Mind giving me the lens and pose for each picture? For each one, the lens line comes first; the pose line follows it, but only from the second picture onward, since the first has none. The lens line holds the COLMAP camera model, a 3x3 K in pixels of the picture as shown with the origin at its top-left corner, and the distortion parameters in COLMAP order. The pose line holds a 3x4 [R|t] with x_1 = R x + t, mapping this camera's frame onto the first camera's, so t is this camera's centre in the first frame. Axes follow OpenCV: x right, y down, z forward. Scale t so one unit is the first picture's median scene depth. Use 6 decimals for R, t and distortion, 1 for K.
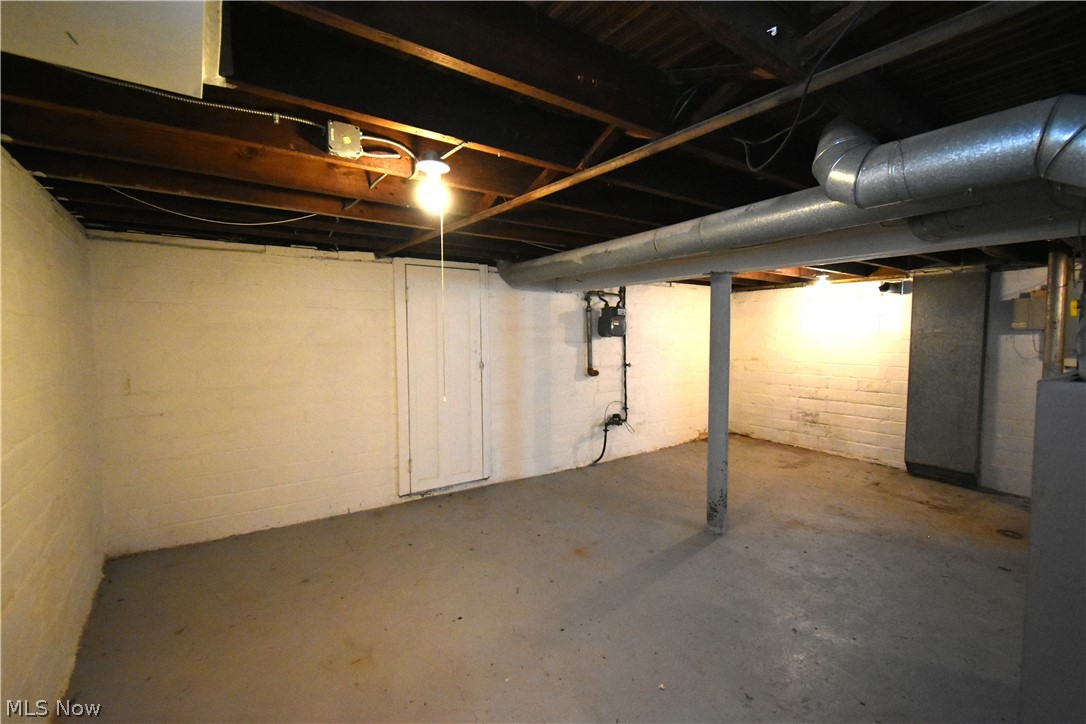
lens RADIAL K [[479.0, 0, 543.5], [0, 479.0, 361.1], [0, 0, 1]] dist [-0.002445, -0.001368]
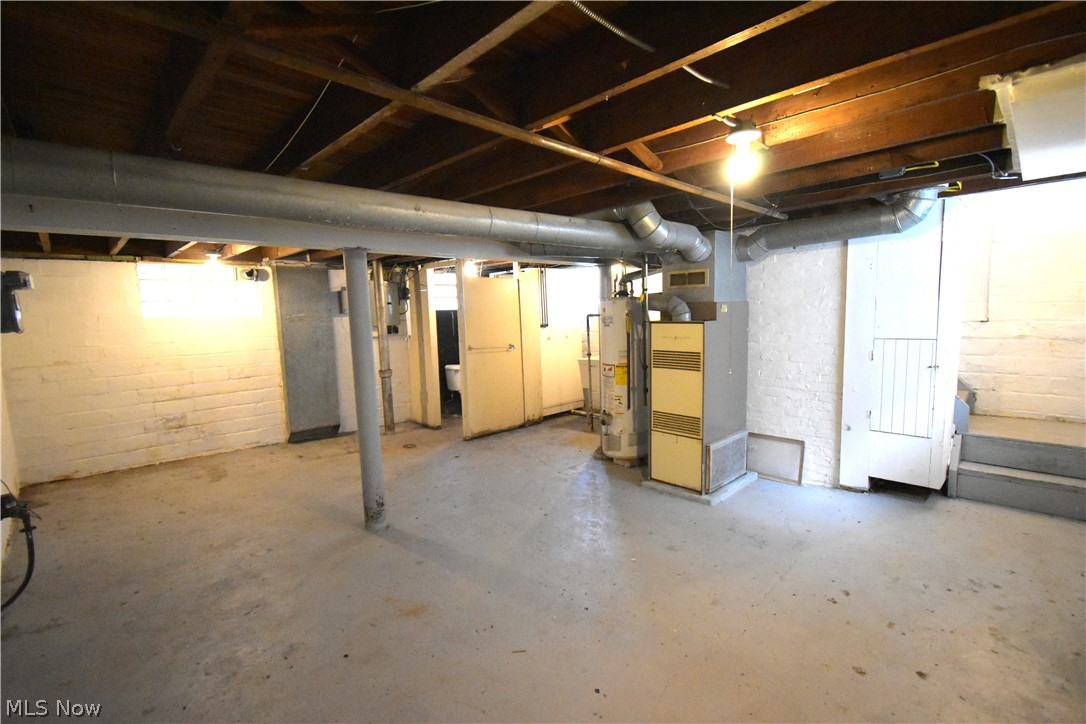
lens RADIAL K [[479.0, 0, 543.2], [0, 479.0, 363.7], [0, 0, 1]] dist [-0.002445, -0.001368]
pose [[-0.155957, -0.105009, 0.982166, -0.398432], [0.084890, 0.989229, 0.119243, -0.032233], [-0.984109, 0.101973, -0.145363, 0.546065]]
